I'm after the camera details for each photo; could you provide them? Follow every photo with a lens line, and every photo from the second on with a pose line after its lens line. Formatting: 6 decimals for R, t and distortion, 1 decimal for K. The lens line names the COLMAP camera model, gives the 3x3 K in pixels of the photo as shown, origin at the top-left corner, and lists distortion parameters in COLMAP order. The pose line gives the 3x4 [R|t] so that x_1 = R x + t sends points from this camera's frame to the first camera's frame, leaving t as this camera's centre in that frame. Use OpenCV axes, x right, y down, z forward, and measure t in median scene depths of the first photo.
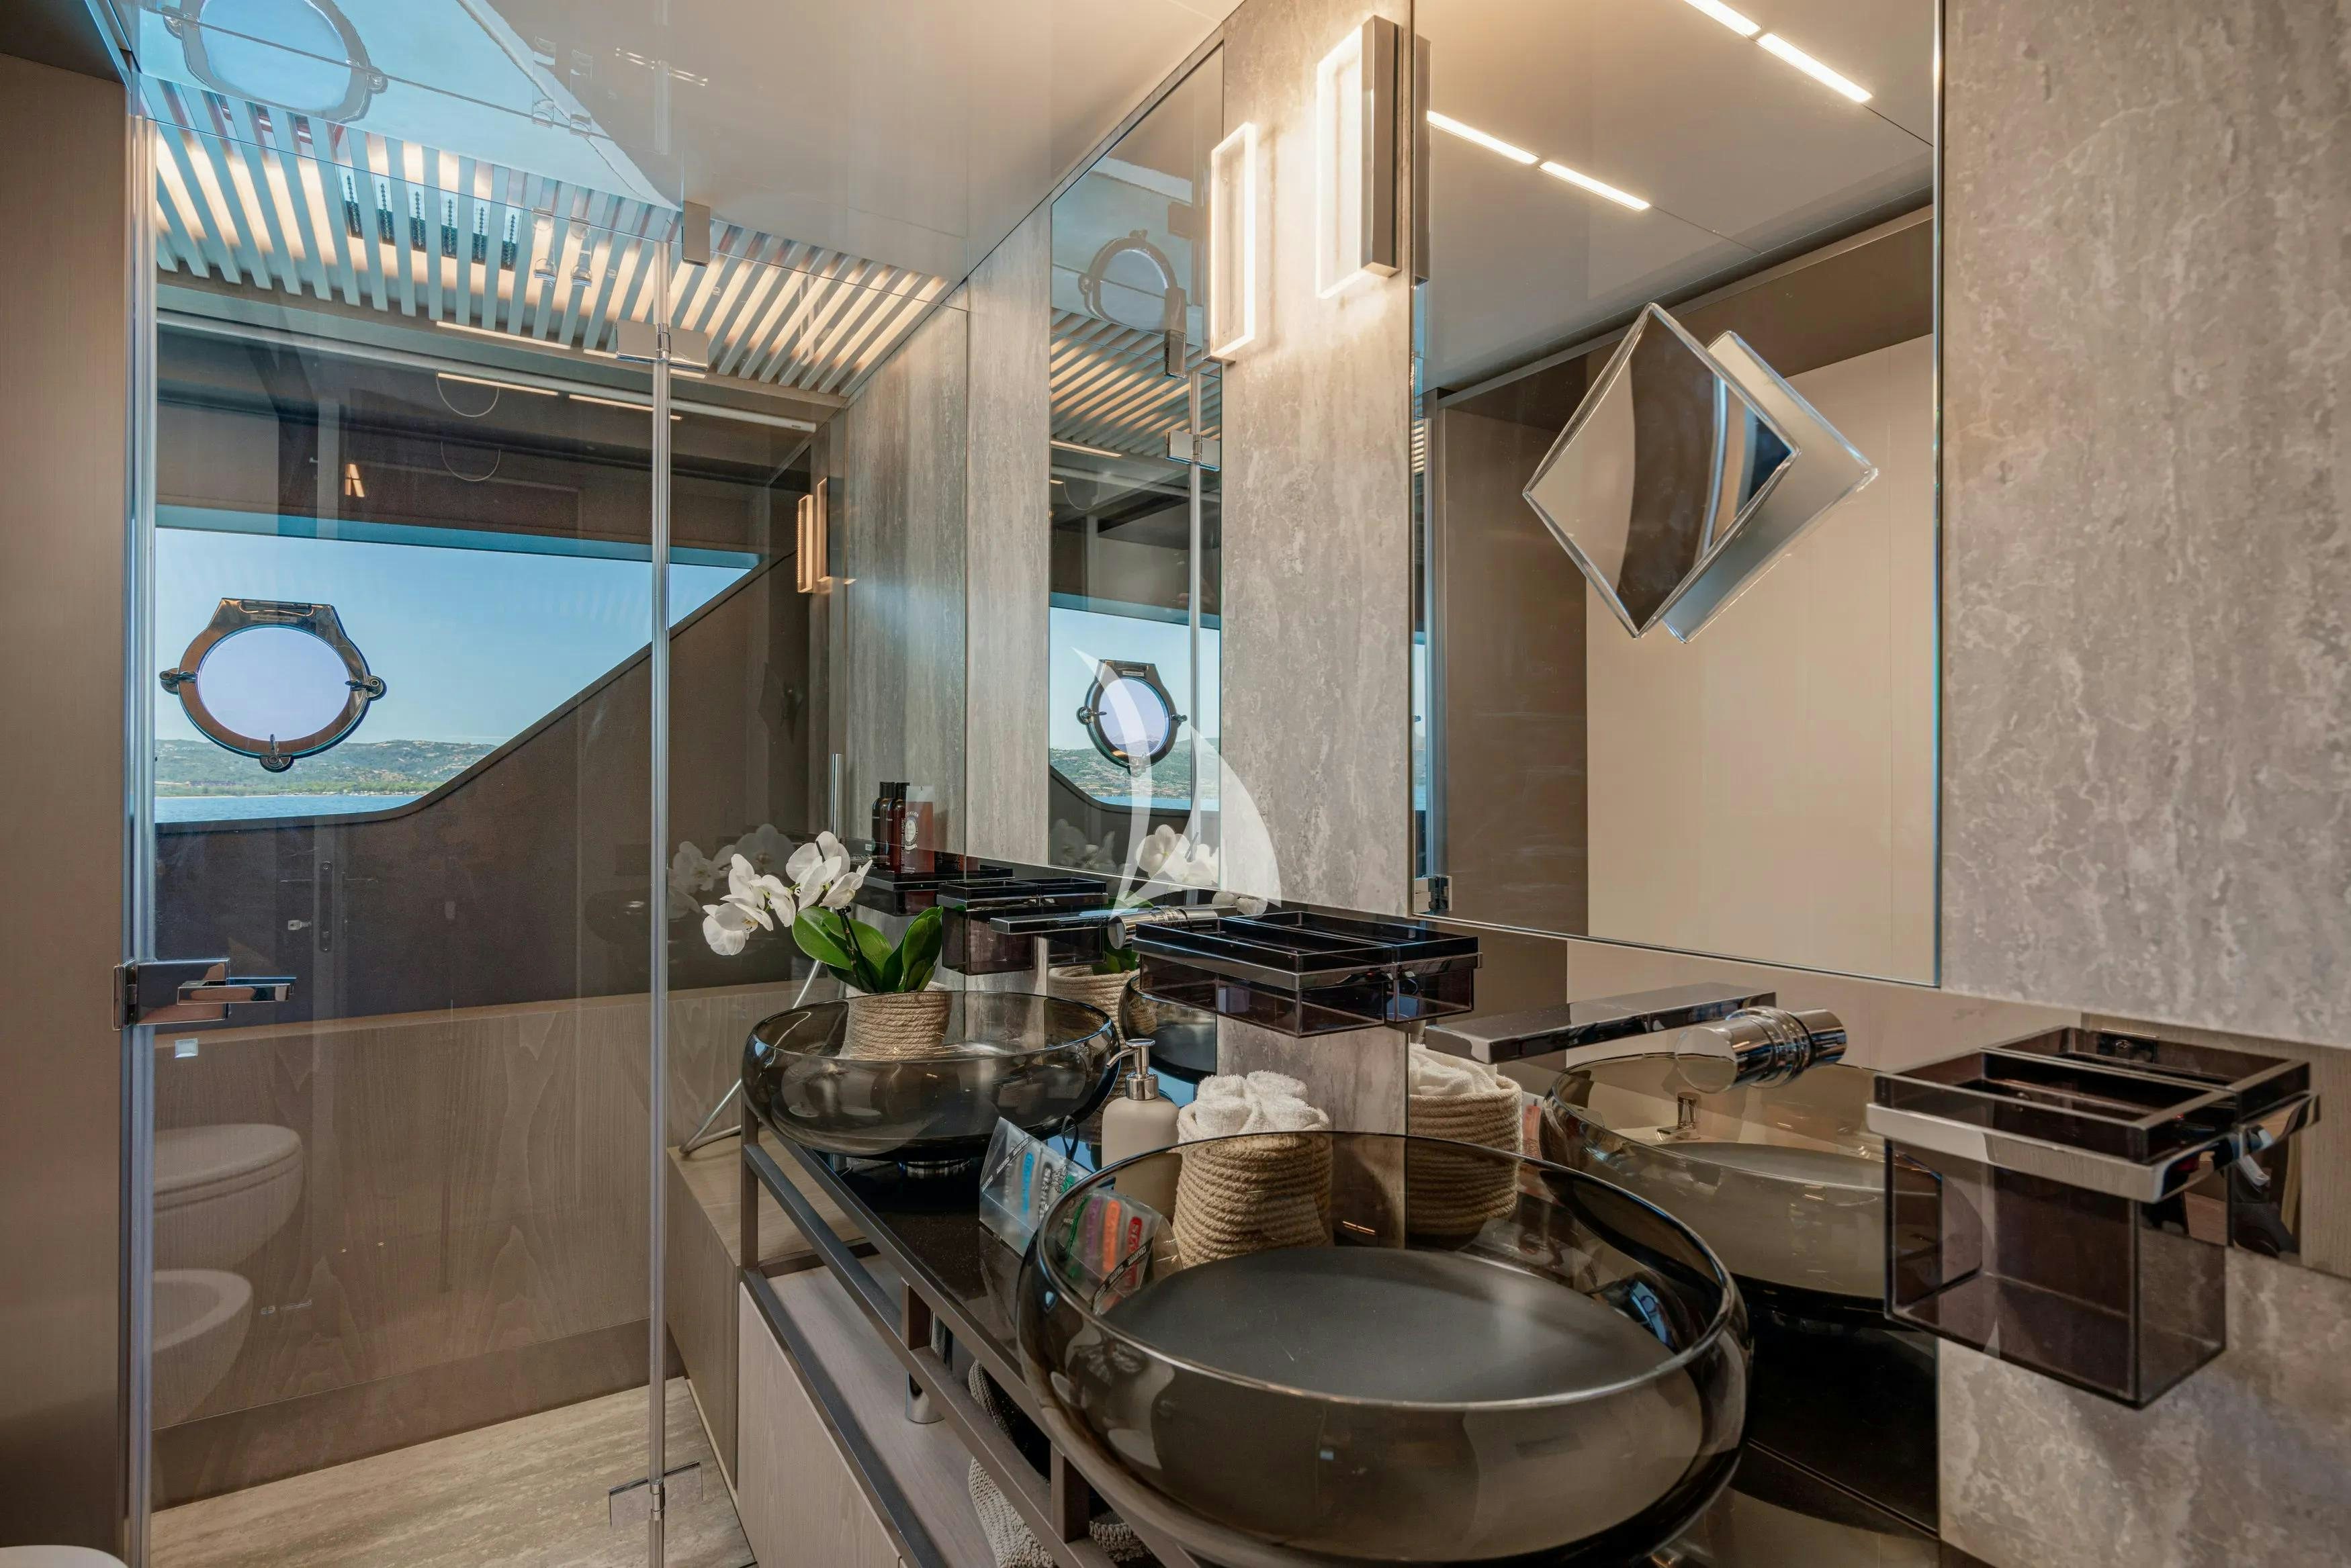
lens RADIAL K [[1115.6, 0, 1184.2], [0, 1115.6, 781.4], [0, 0, 1]] dist [0.000952, 0.001167]
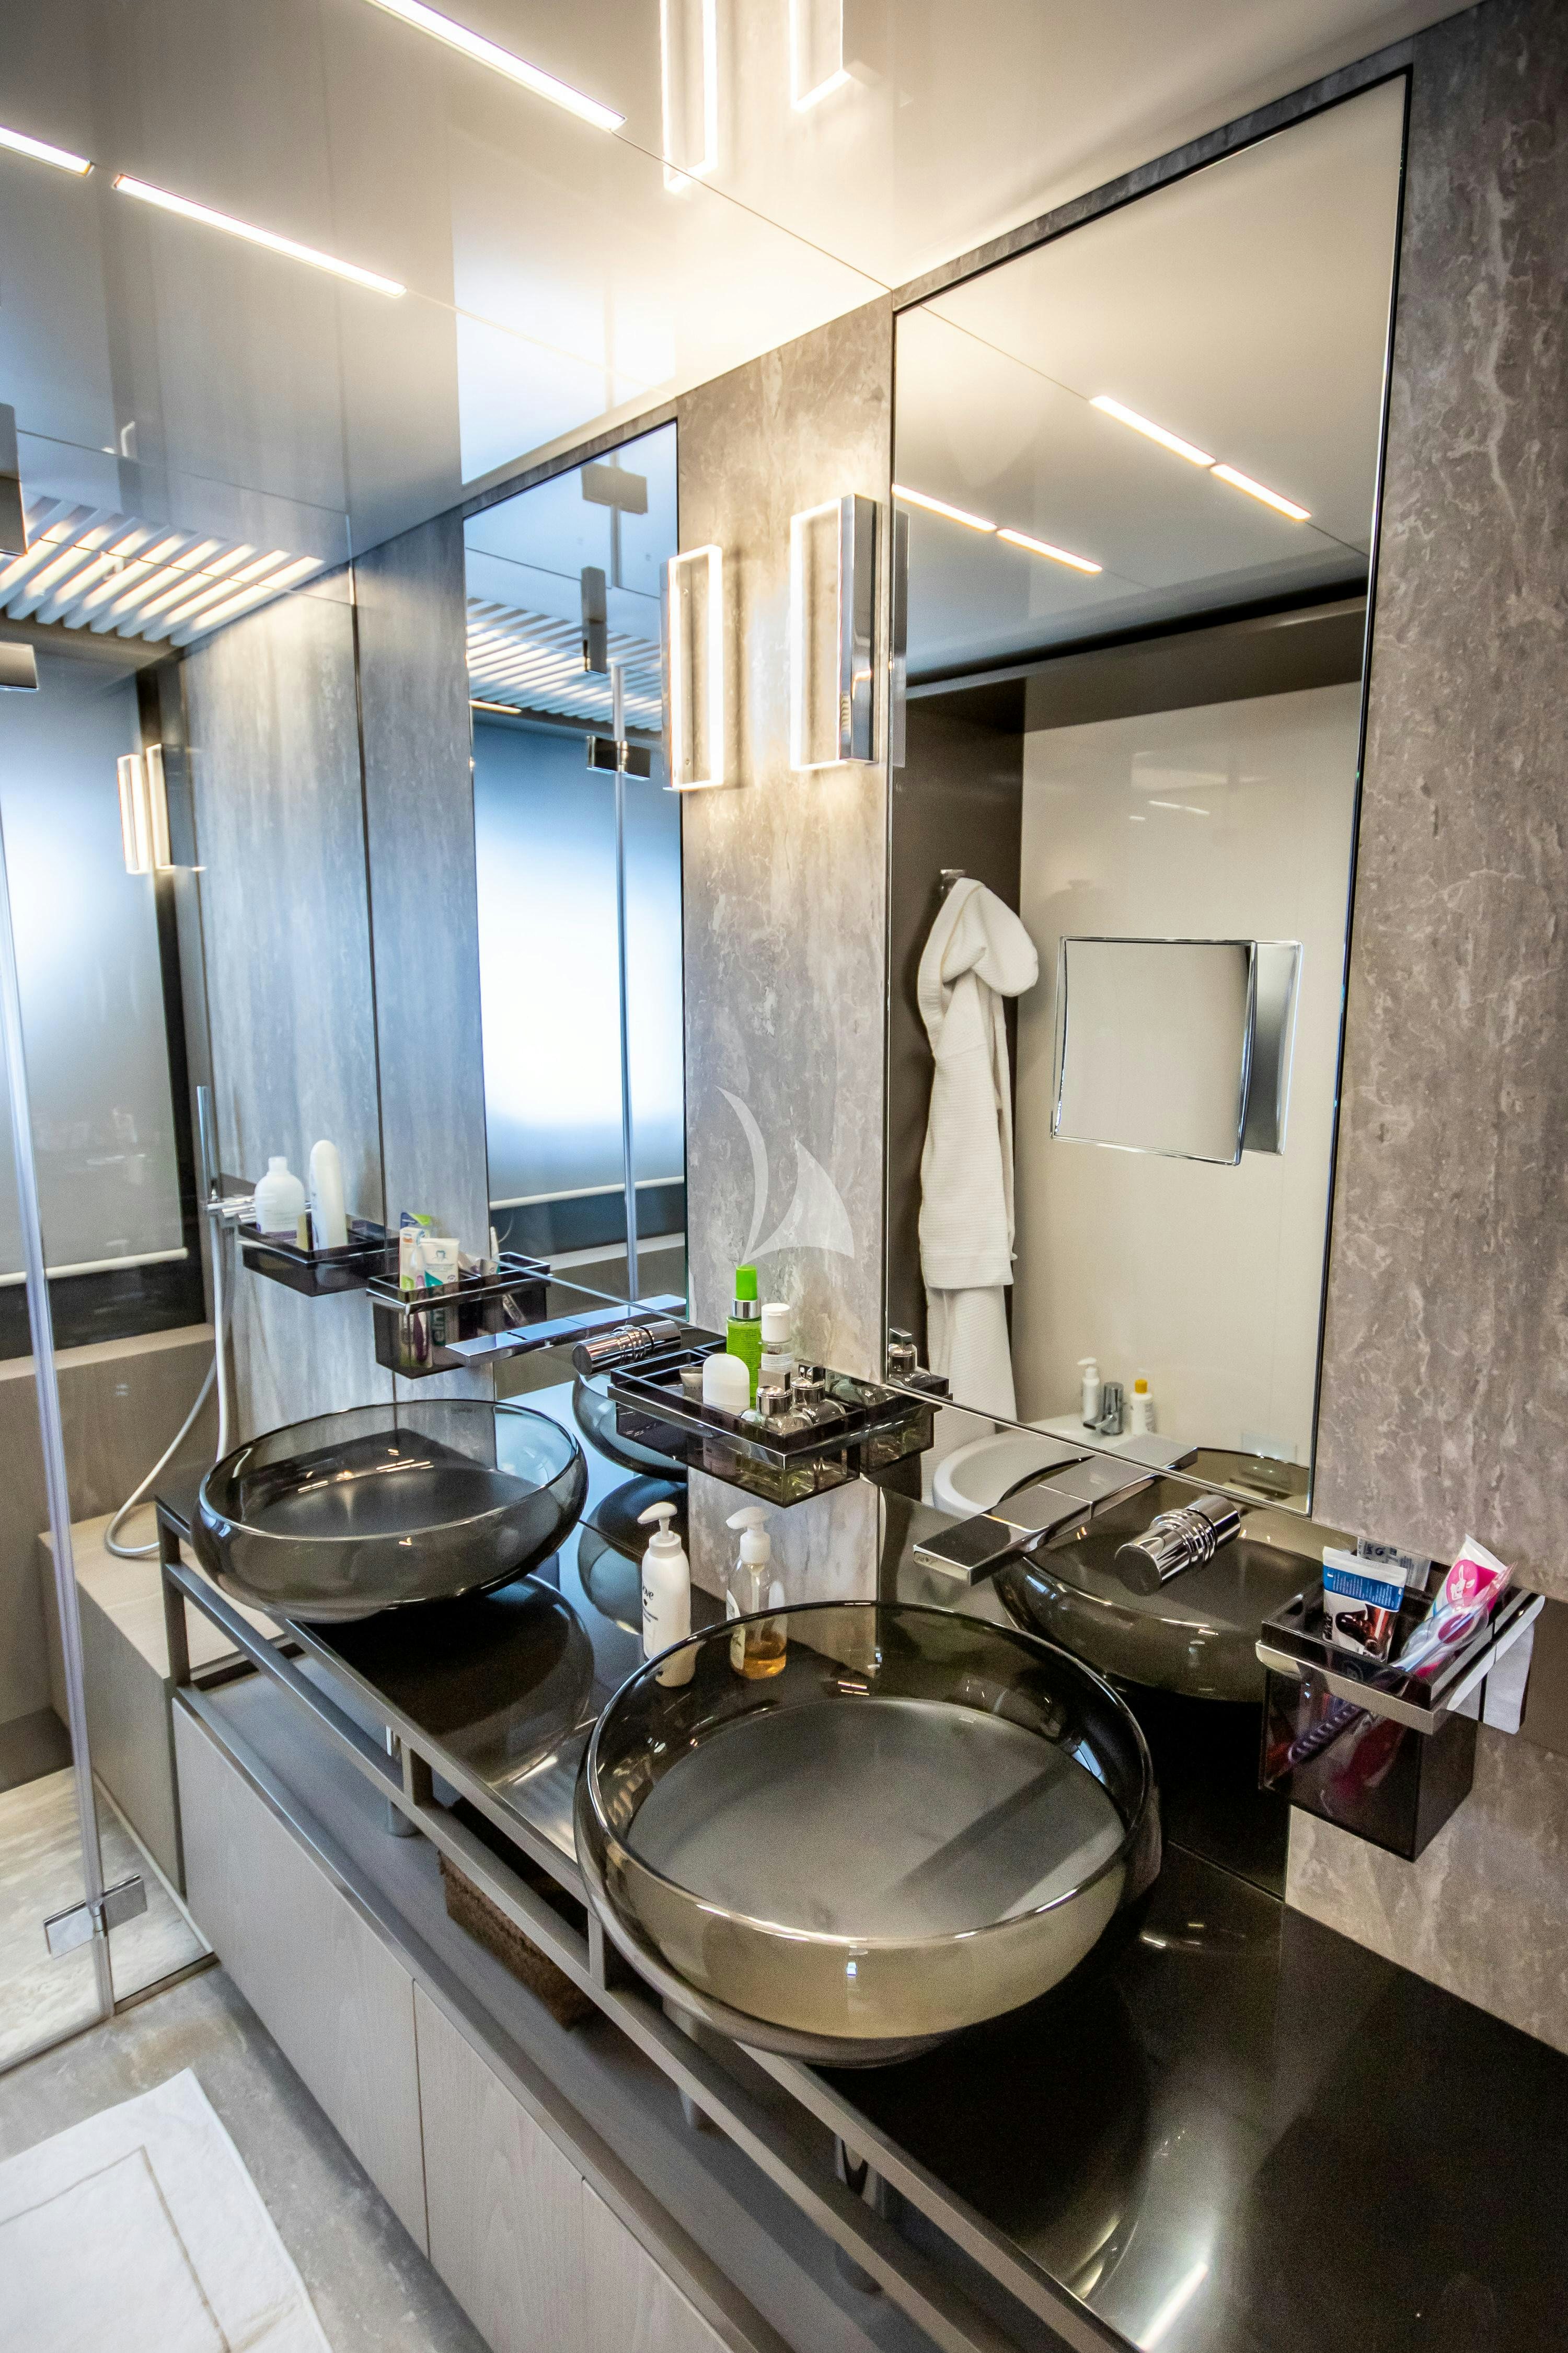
lens RADIAL K [[1251.5, 0, 838.6], [0, 1251.5, 1150.3], [0, 0, 1]] dist [0.001248, -0.003171]
pose [[0.975811, -0.031253, 0.216368, -0.154592], [-0.003145, 0.987619, 0.156838, -0.478423], [-0.218591, -0.153725, 0.963632, -0.207681]]
